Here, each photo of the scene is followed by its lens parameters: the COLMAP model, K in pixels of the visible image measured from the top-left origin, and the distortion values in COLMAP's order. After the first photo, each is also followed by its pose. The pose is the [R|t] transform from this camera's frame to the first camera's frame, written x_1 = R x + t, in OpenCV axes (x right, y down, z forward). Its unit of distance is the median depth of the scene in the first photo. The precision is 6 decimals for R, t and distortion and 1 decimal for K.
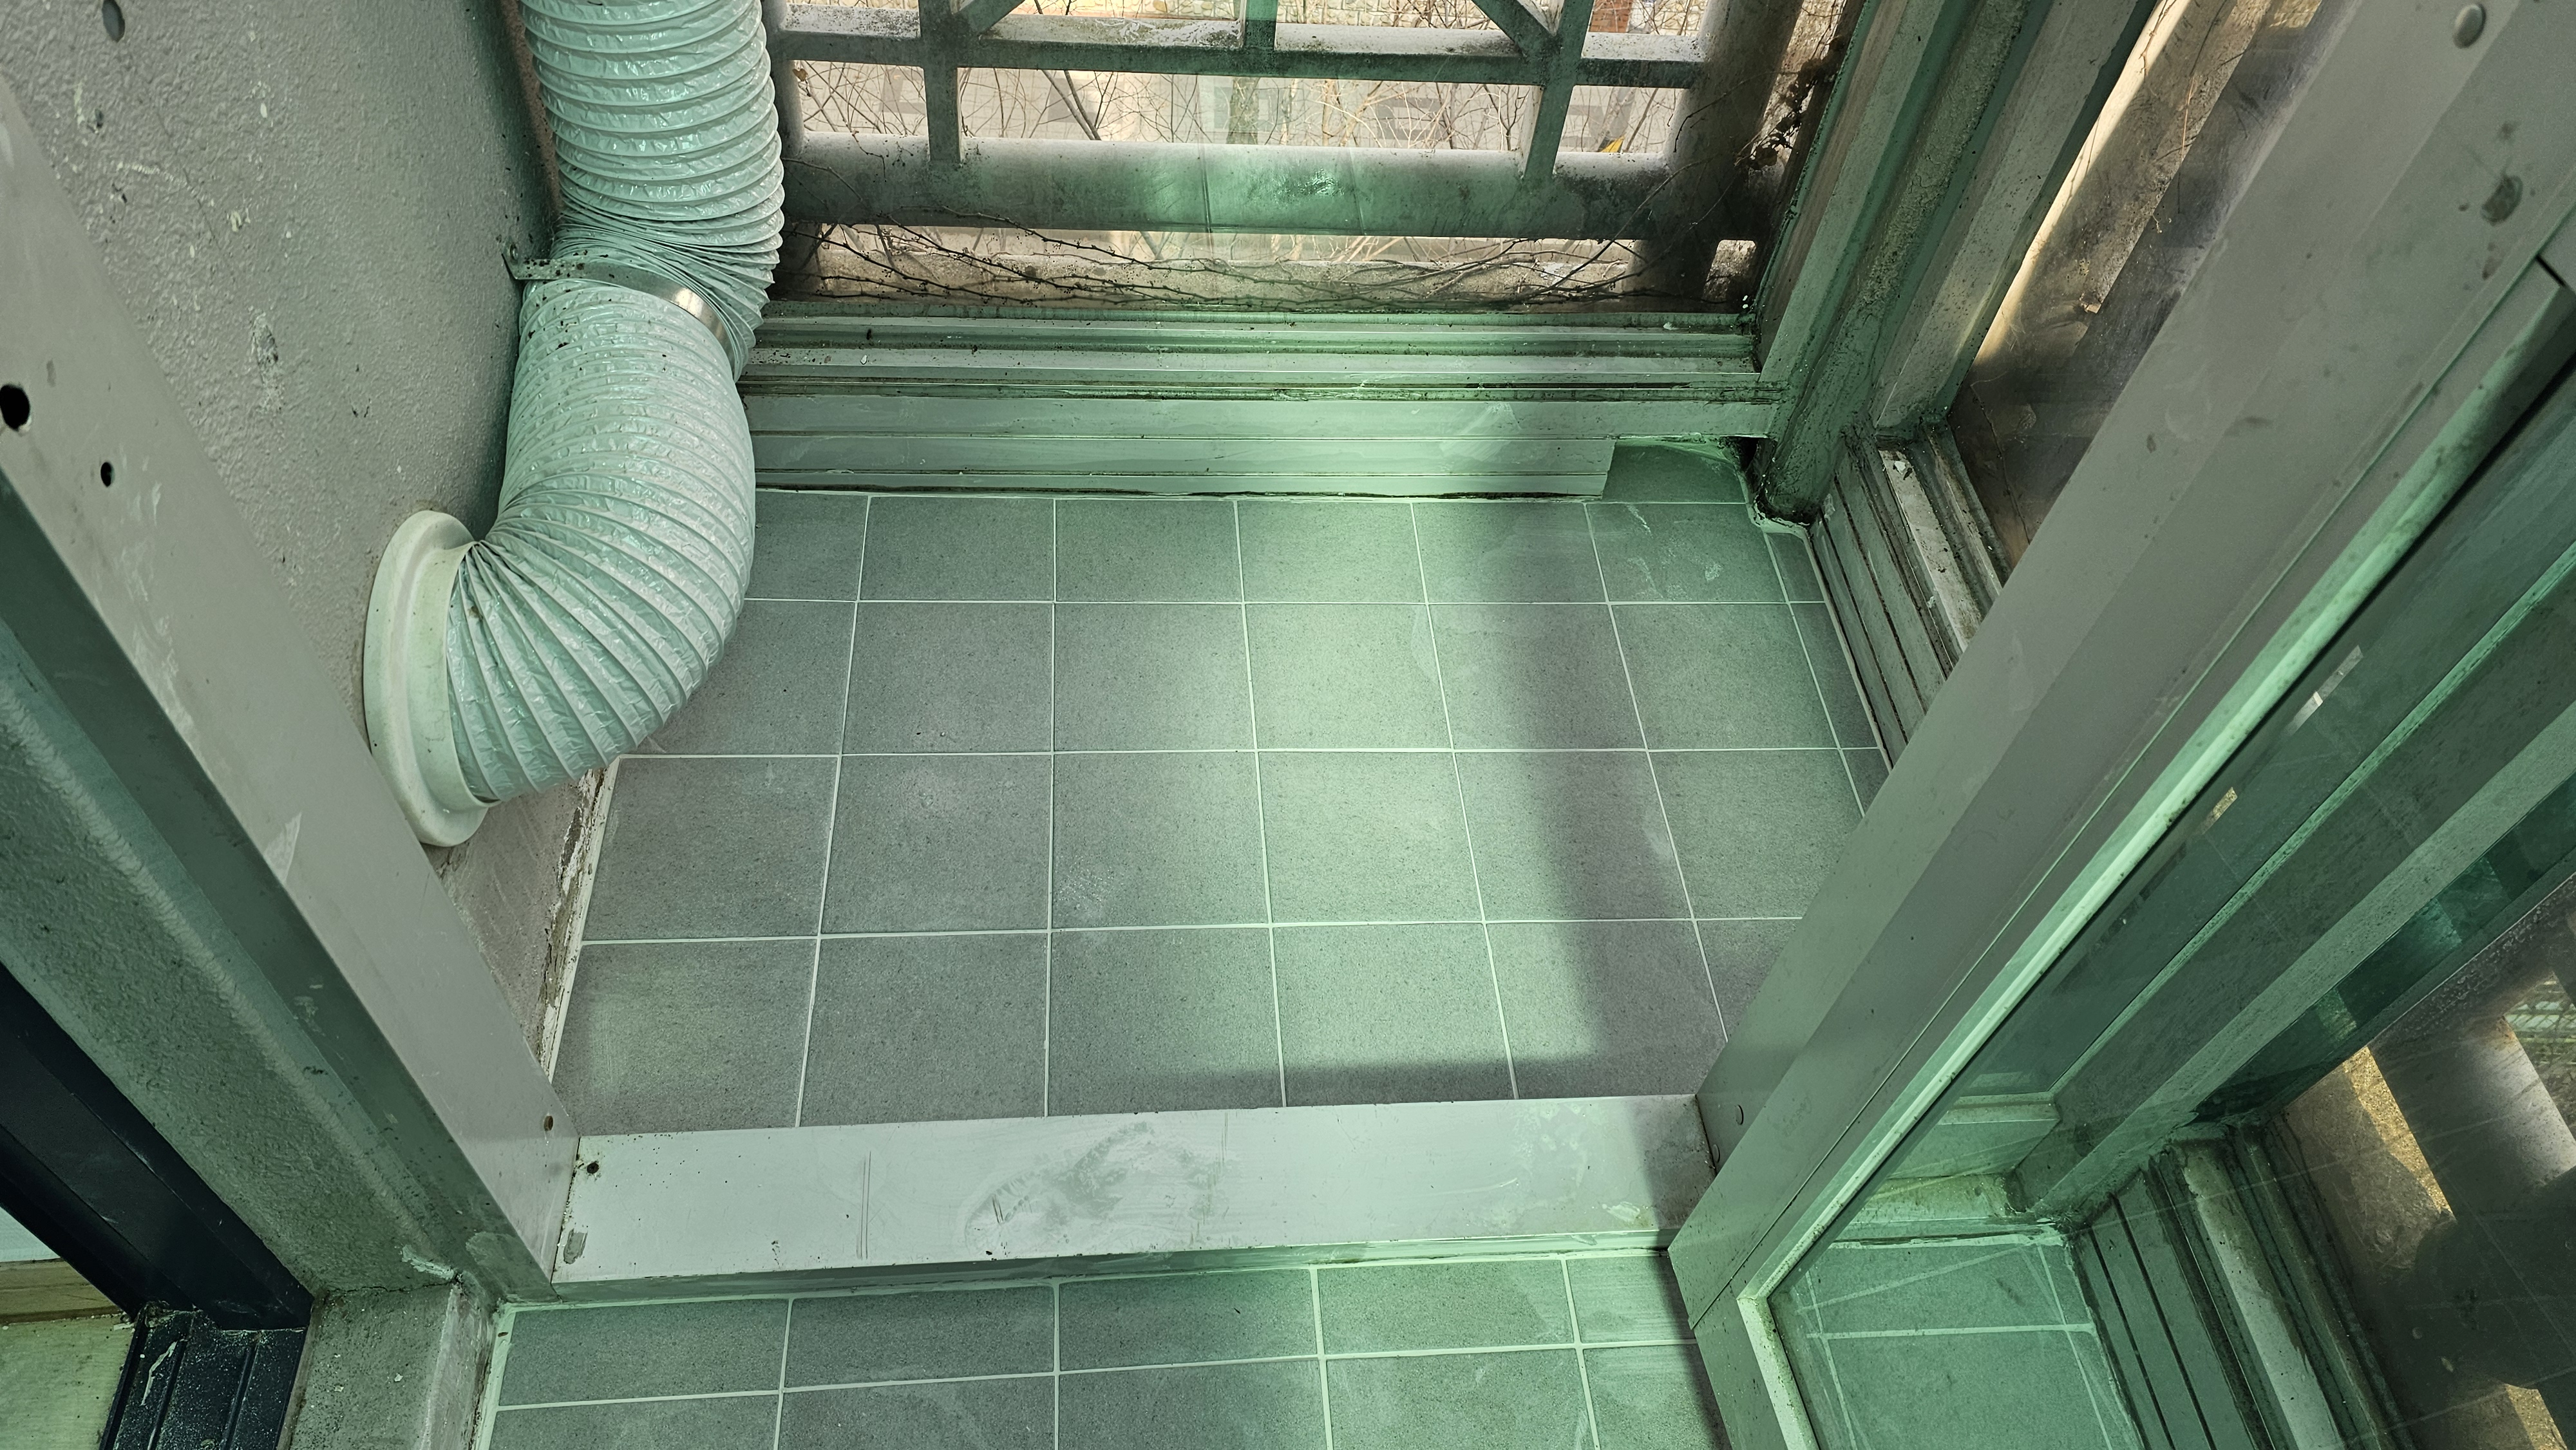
lens RADIAL K [[1716.7, 0, 1297.9], [0, 1716.7, 701.2], [0, 0, 1]] dist [0.056946, -0.047845]
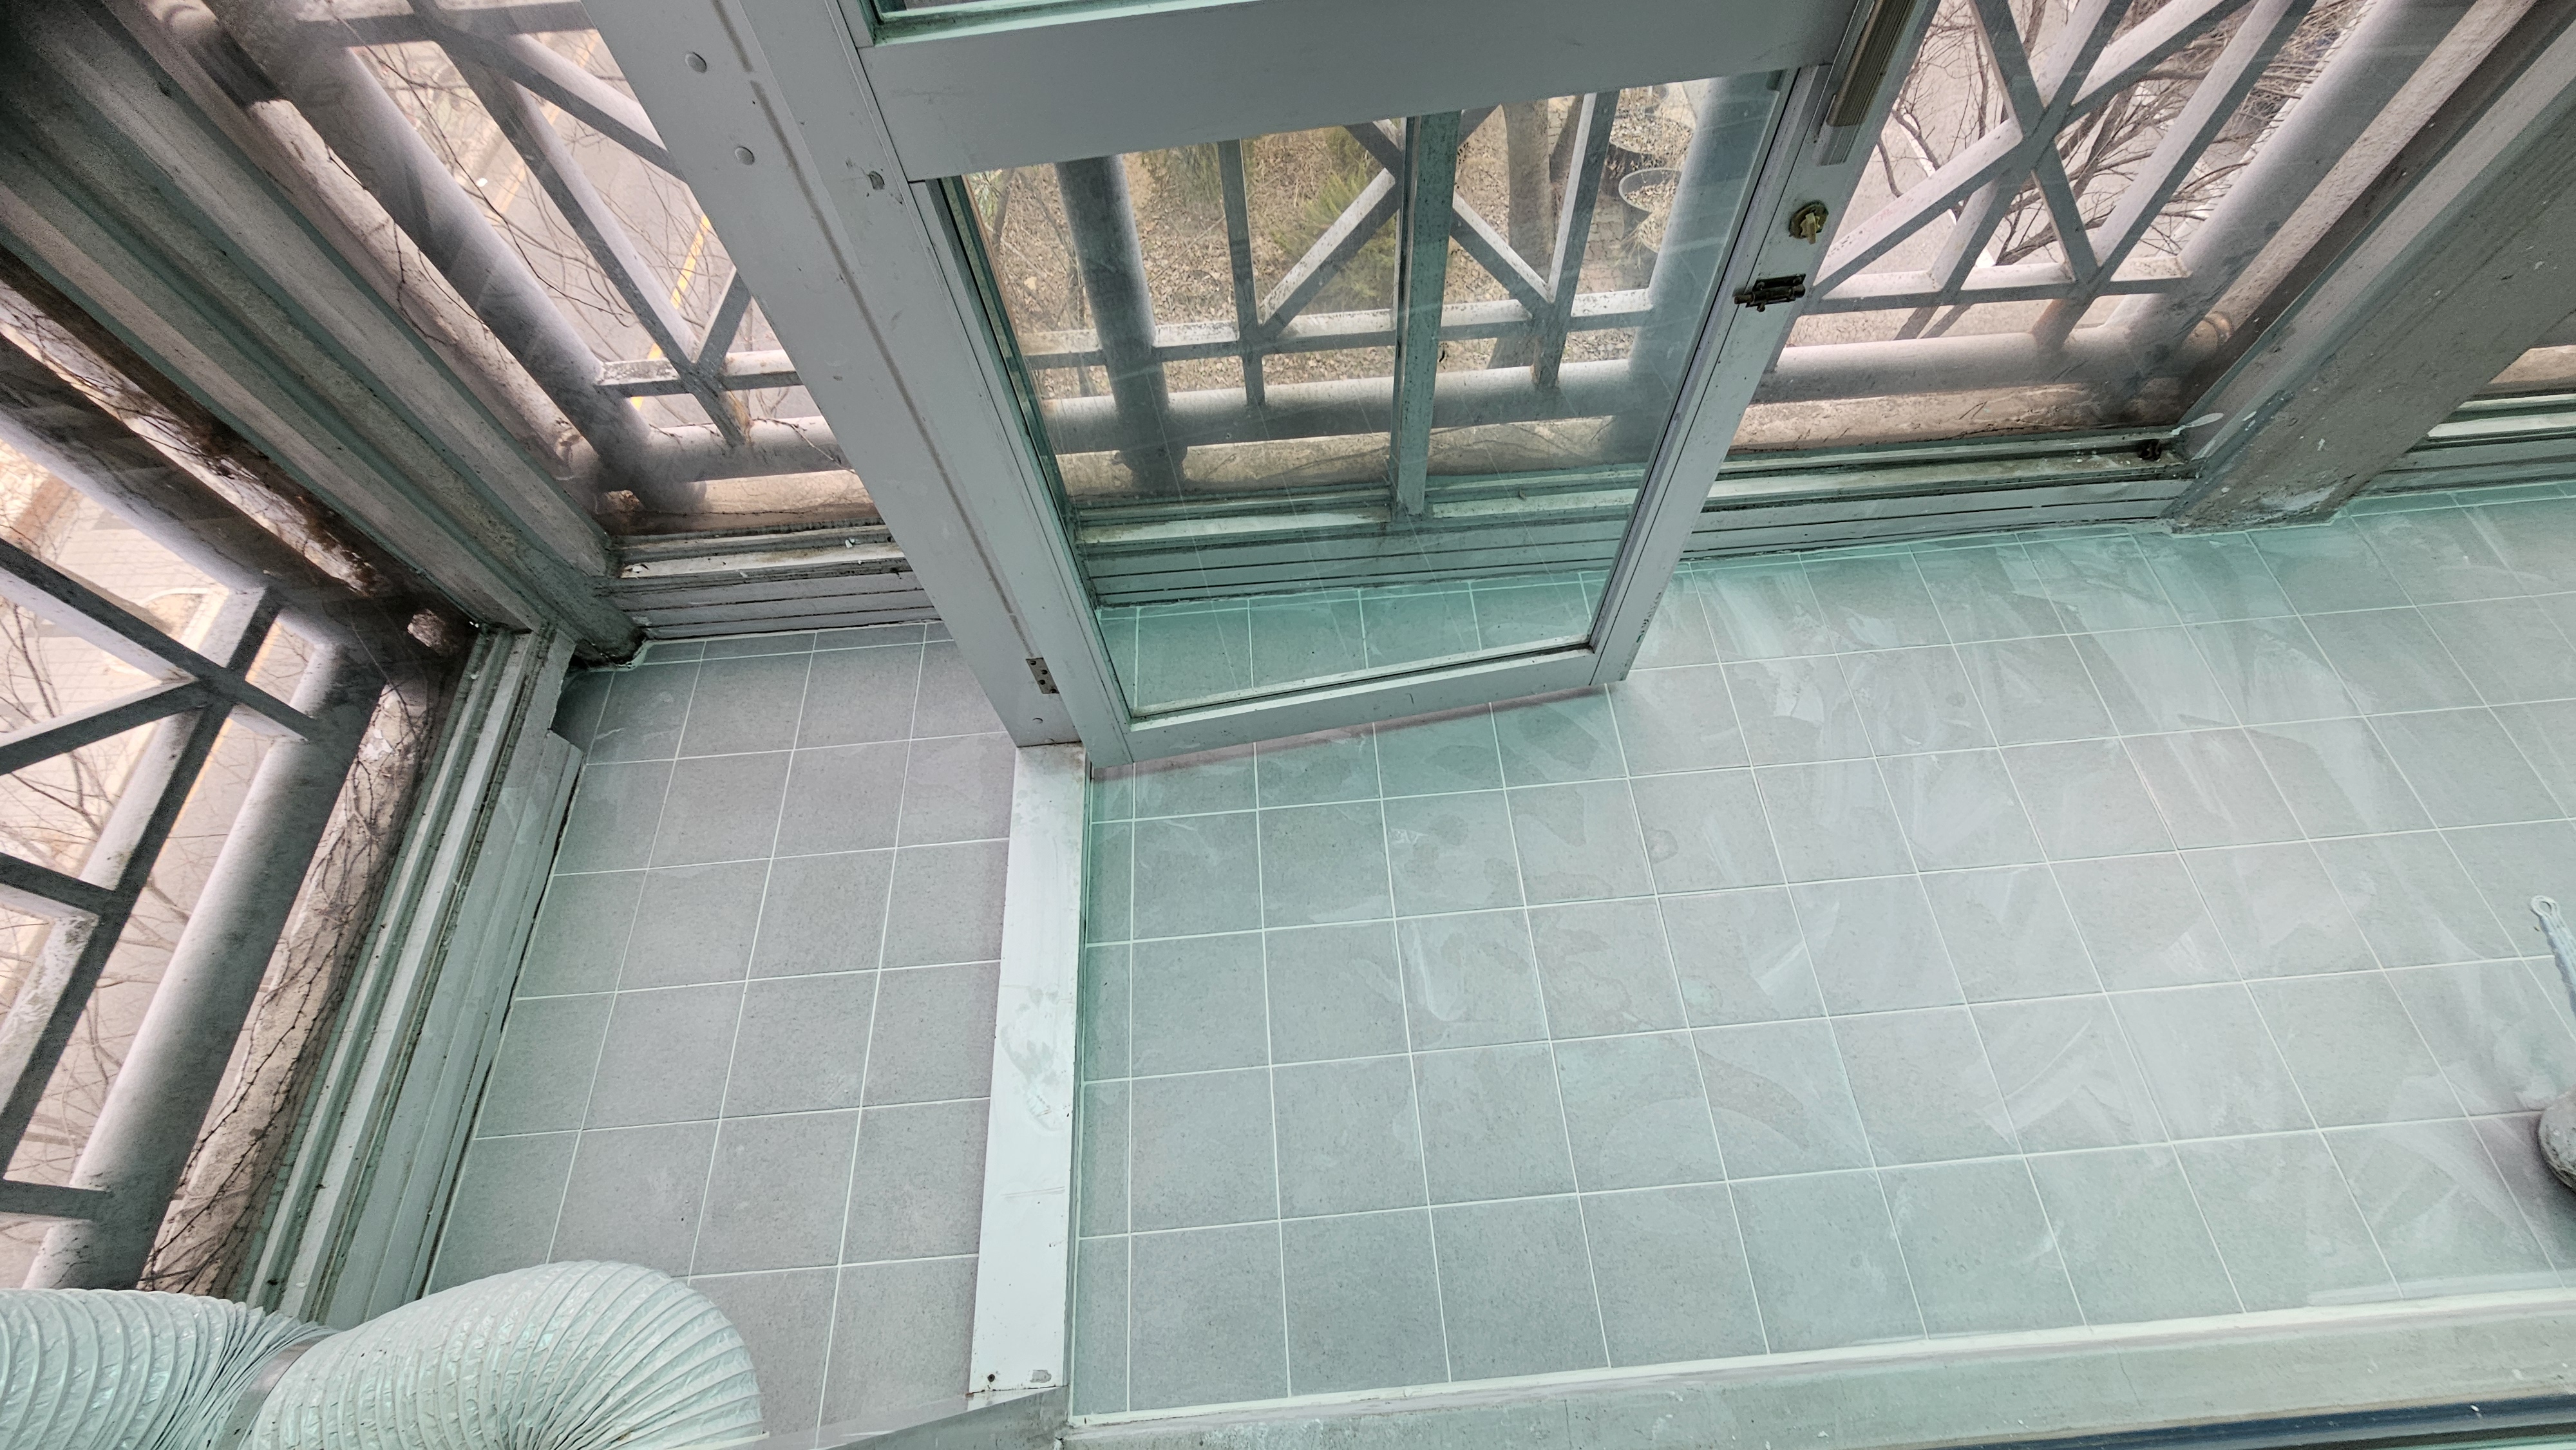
lens RADIAL K [[1049.3, 0, 1311.8], [0, 1049.3, 732.0], [0, 0, 1]] dist [-0.001306, -0.000629]
pose [[0.003284, -0.912964, 0.408027, -0.196406], [0.797421, 0.248602, 0.549833, -0.134760], [-0.603414, 0.323564, 0.728833, -0.059214]]
